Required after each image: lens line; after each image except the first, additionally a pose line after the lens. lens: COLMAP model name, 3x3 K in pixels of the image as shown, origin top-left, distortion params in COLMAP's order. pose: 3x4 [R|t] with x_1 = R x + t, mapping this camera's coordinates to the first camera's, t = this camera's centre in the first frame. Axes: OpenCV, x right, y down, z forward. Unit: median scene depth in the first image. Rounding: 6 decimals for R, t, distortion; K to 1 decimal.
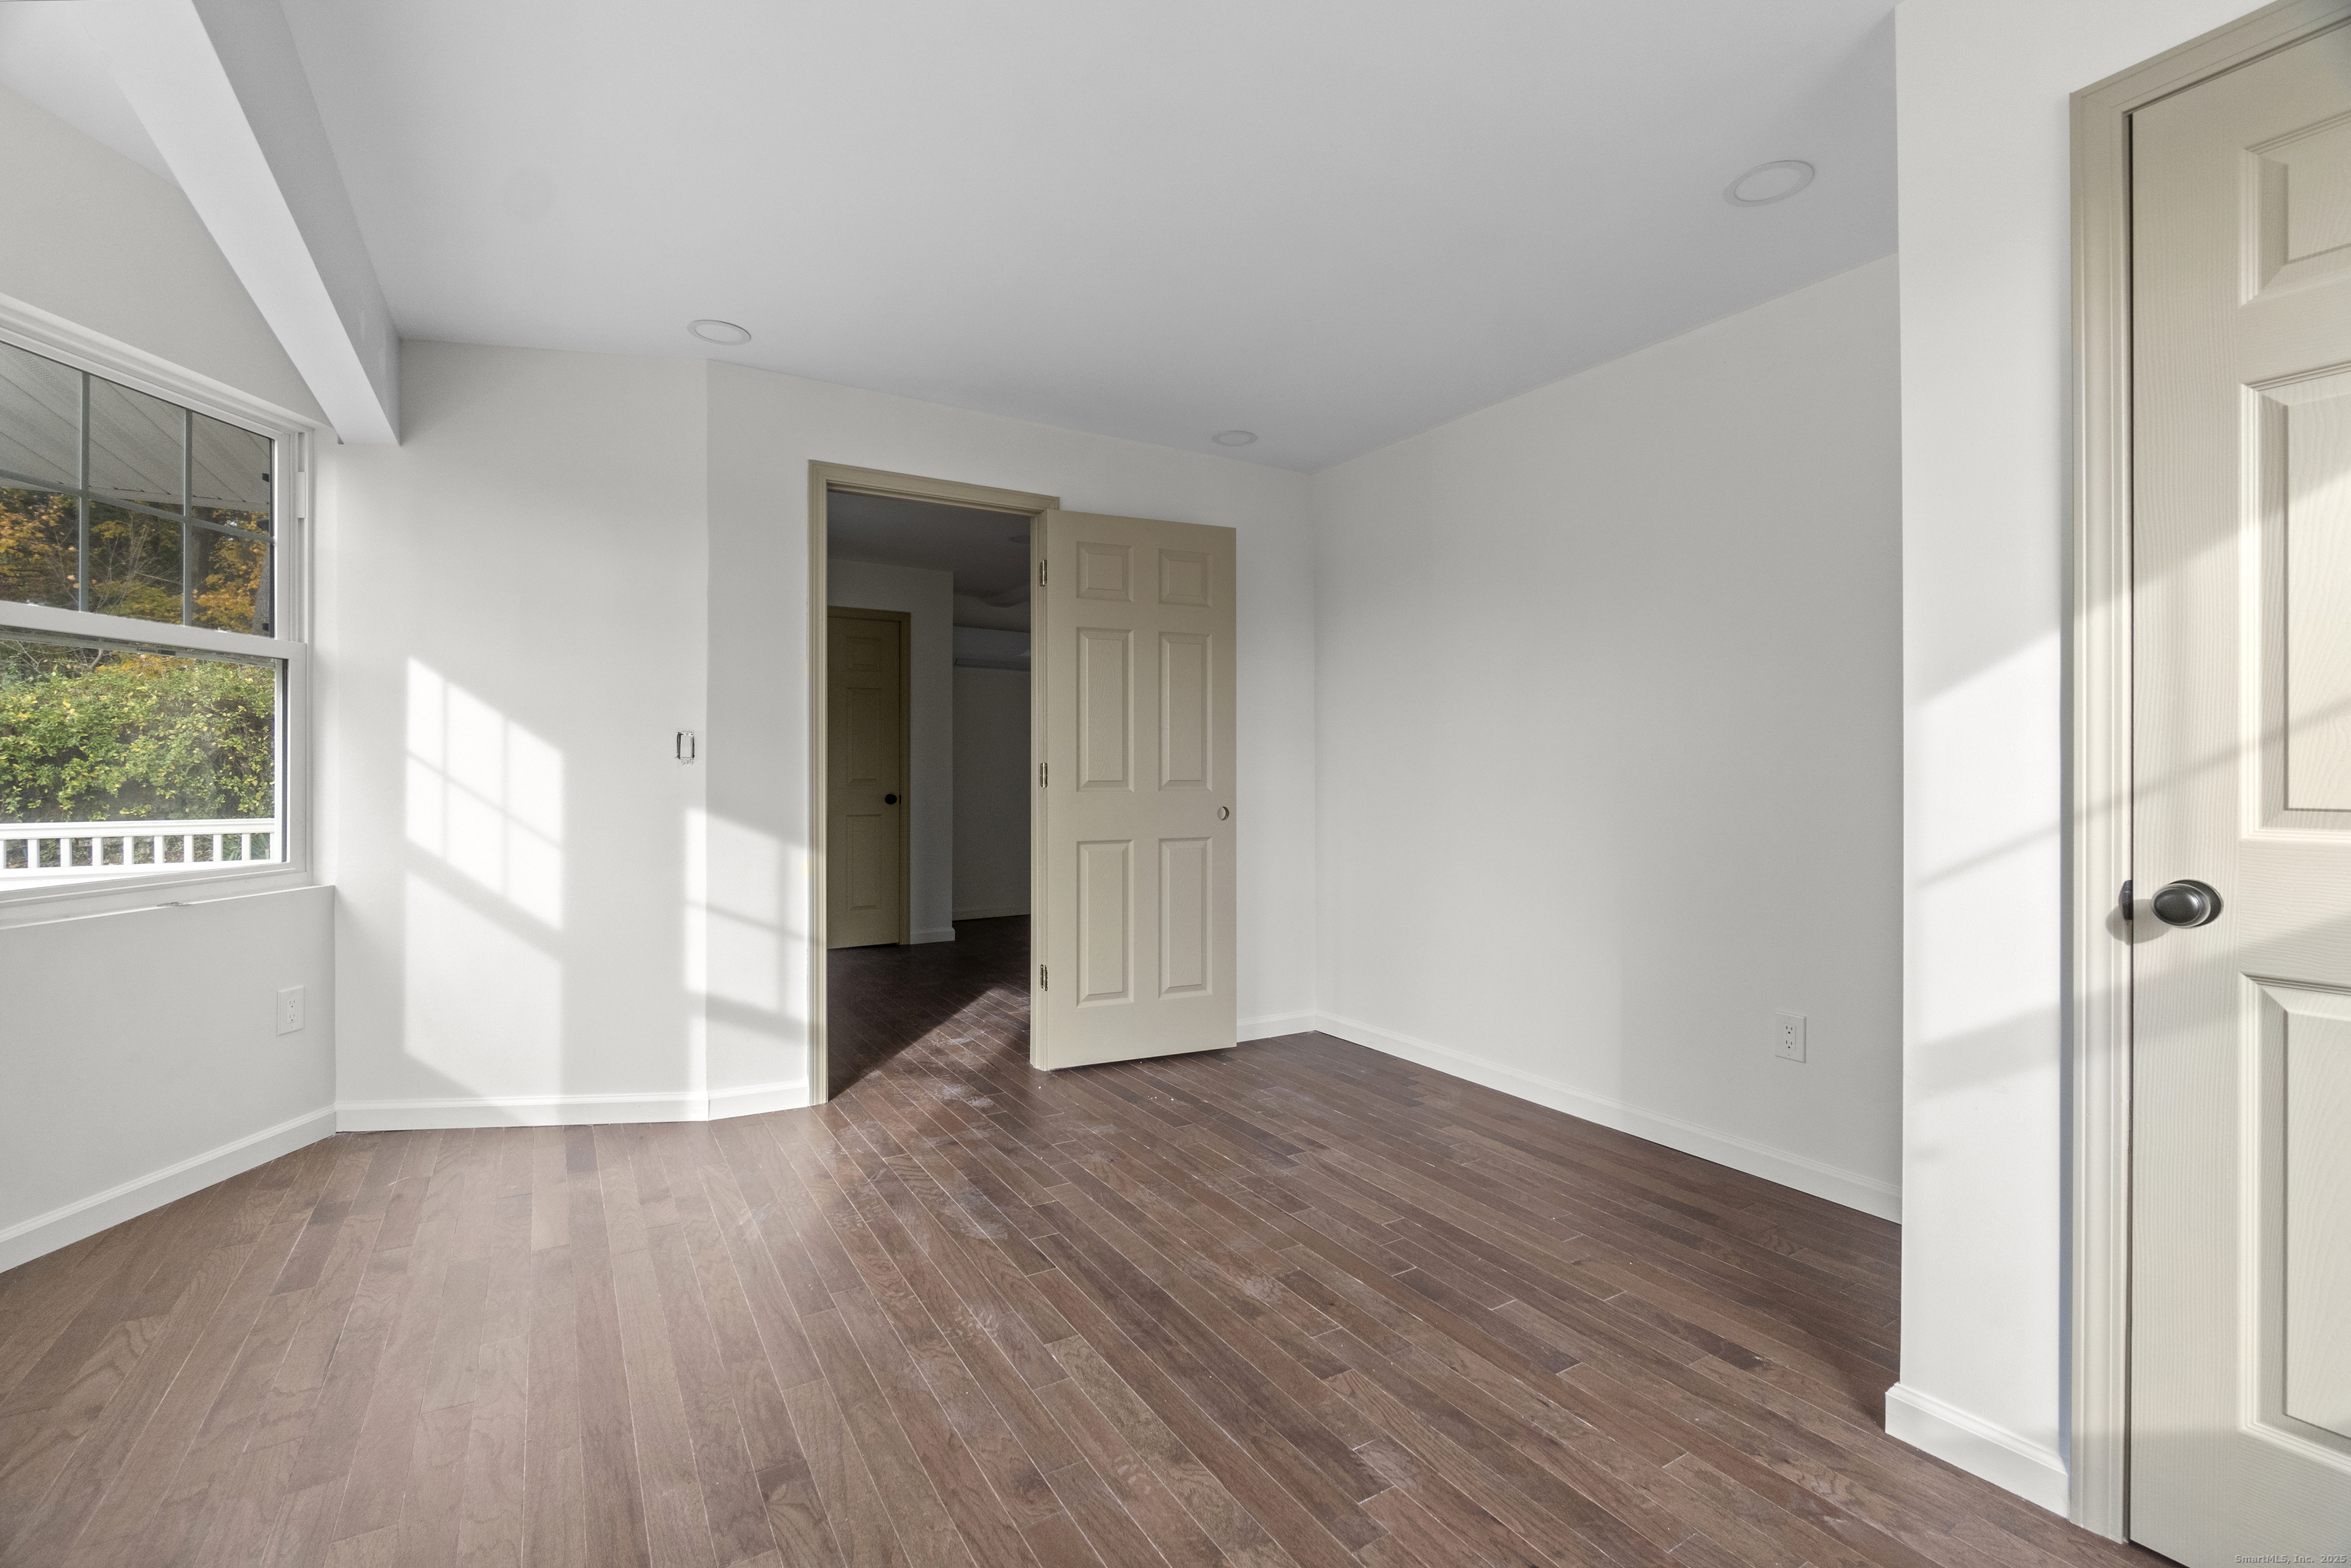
lens RADIAL K [[1014.8, 0, 1167.2], [0, 1014.8, 771.6], [0, 0, 1]] dist [-0.003159, 0.000388]
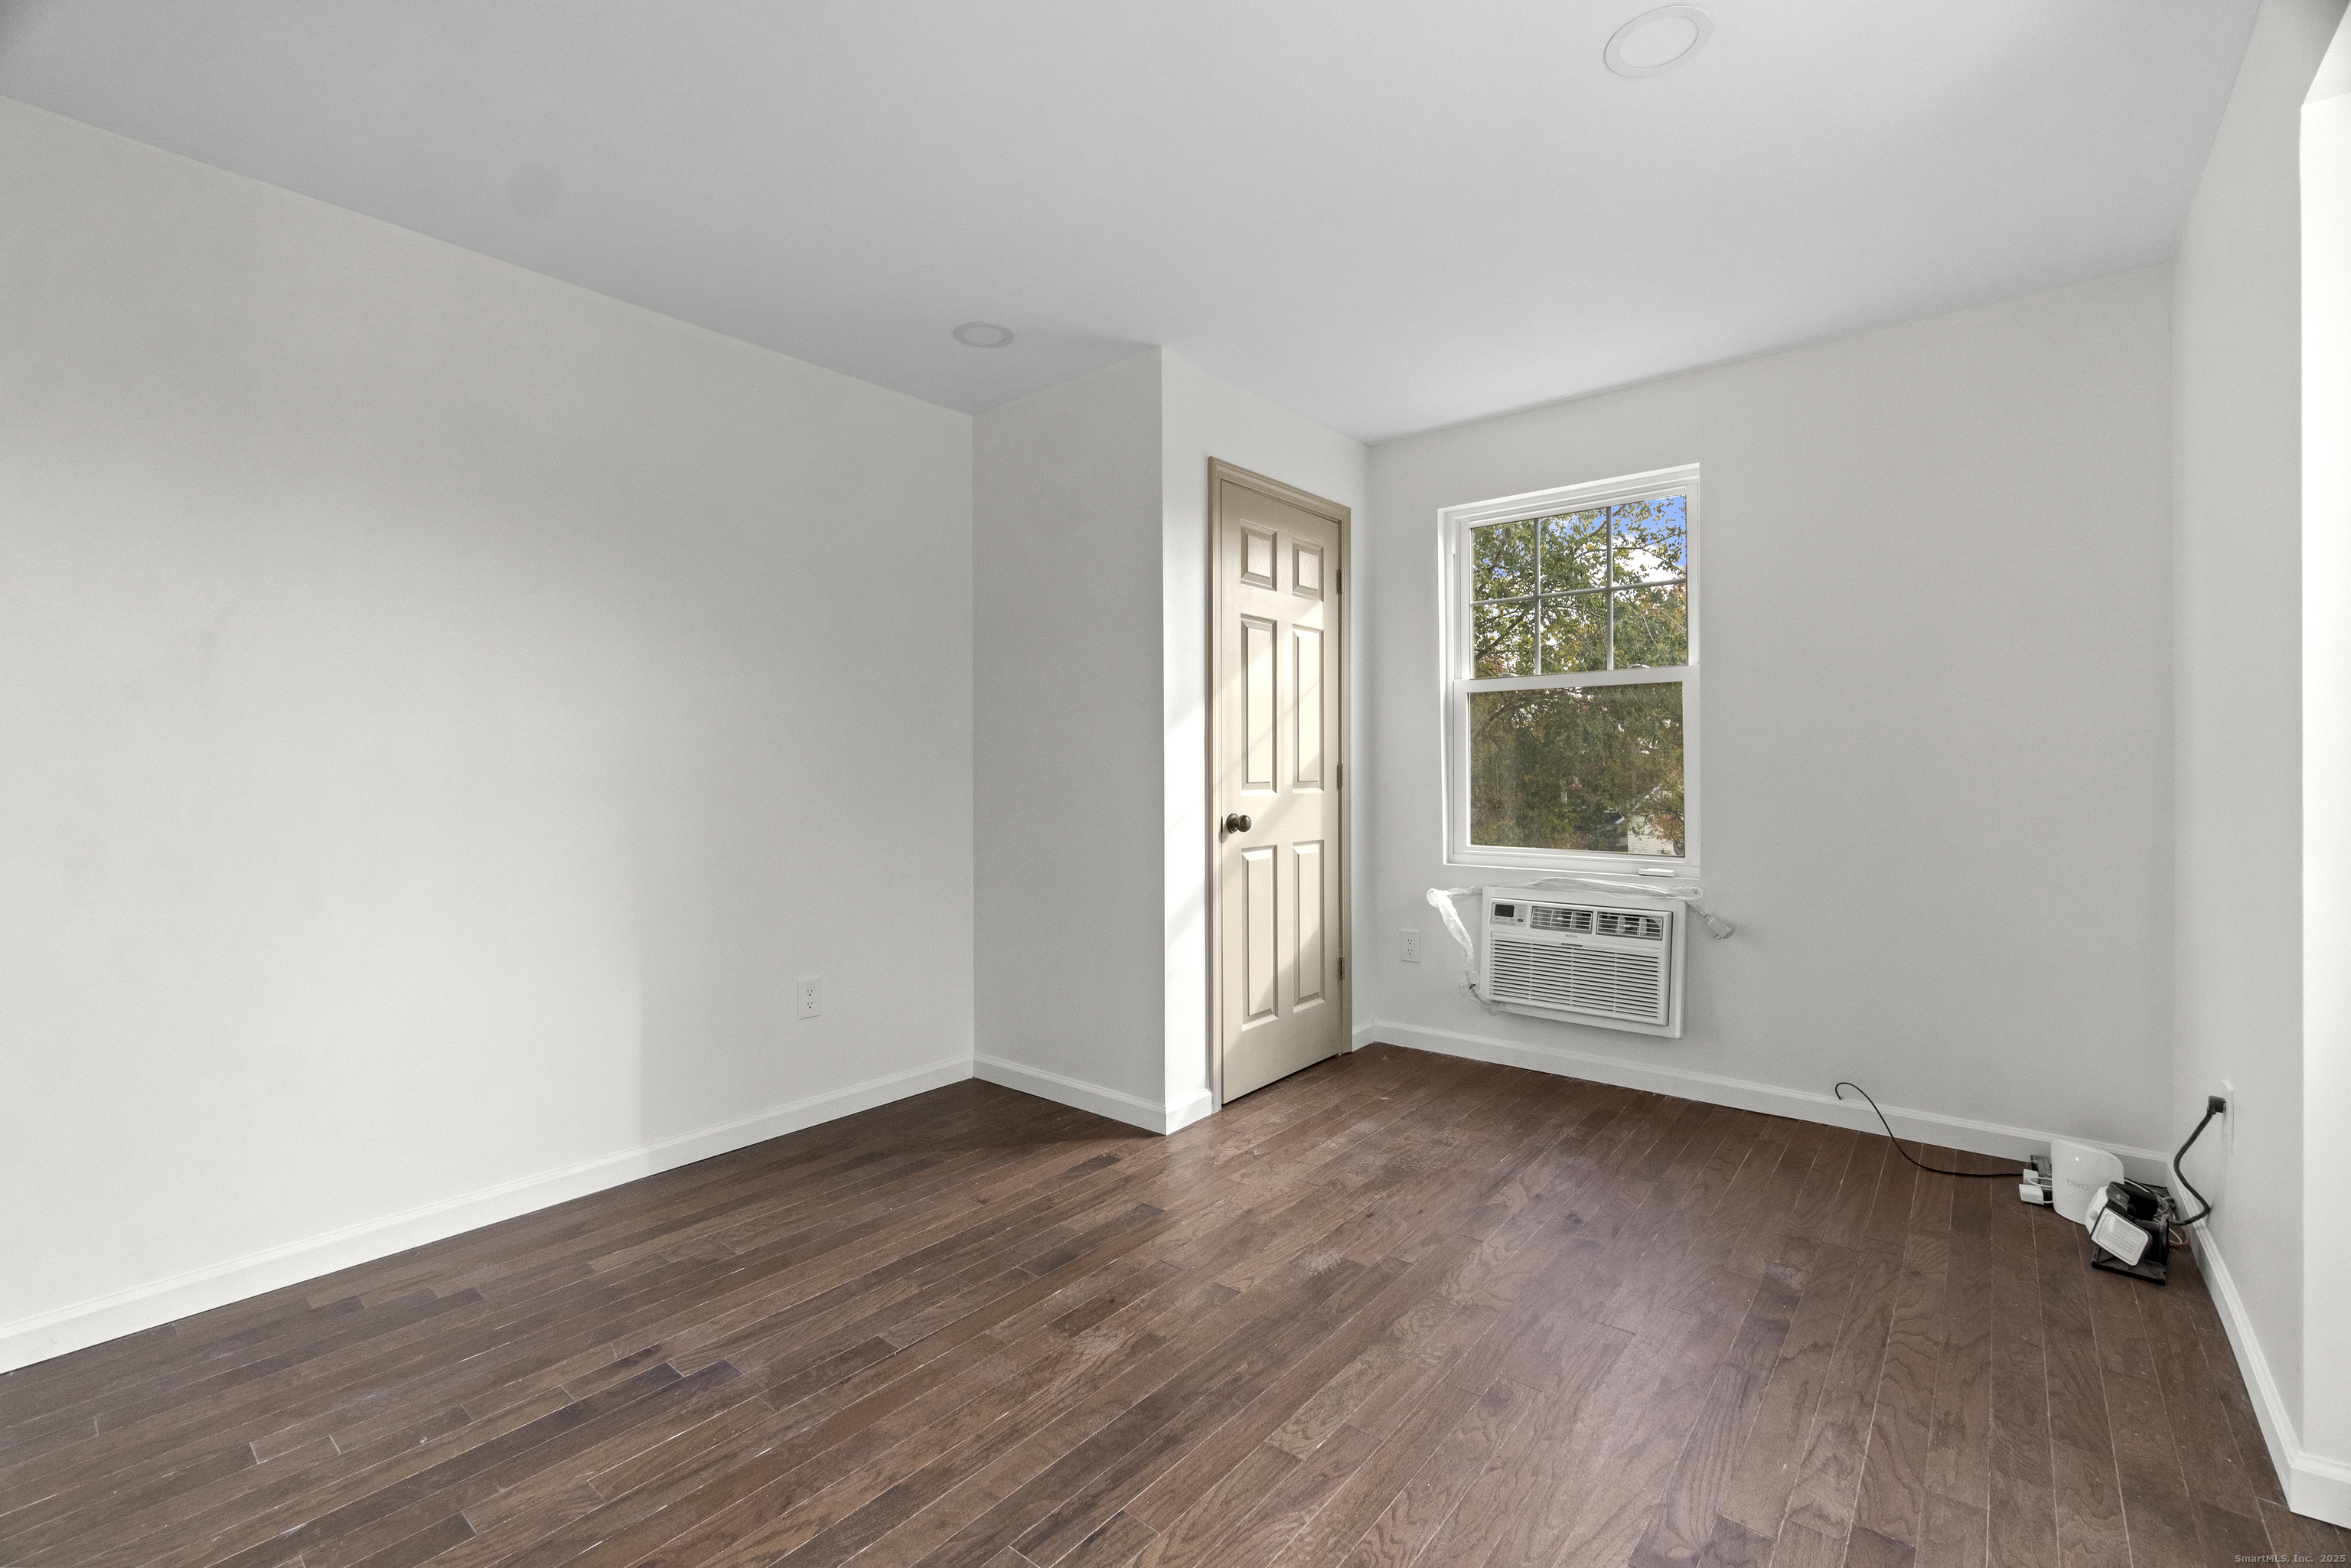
lens RADIAL K [[1014.8, 0, 1171.5], [0, 1014.8, 762.4], [0, 0, 1]] dist [-0.003159, 0.000388]
pose [[-0.321437, 0.004324, 0.946921, -0.746602], [0.006077, 0.999978, -0.002504, -0.004960], [-0.946912, 0.004949, -0.321456, 1.164772]]
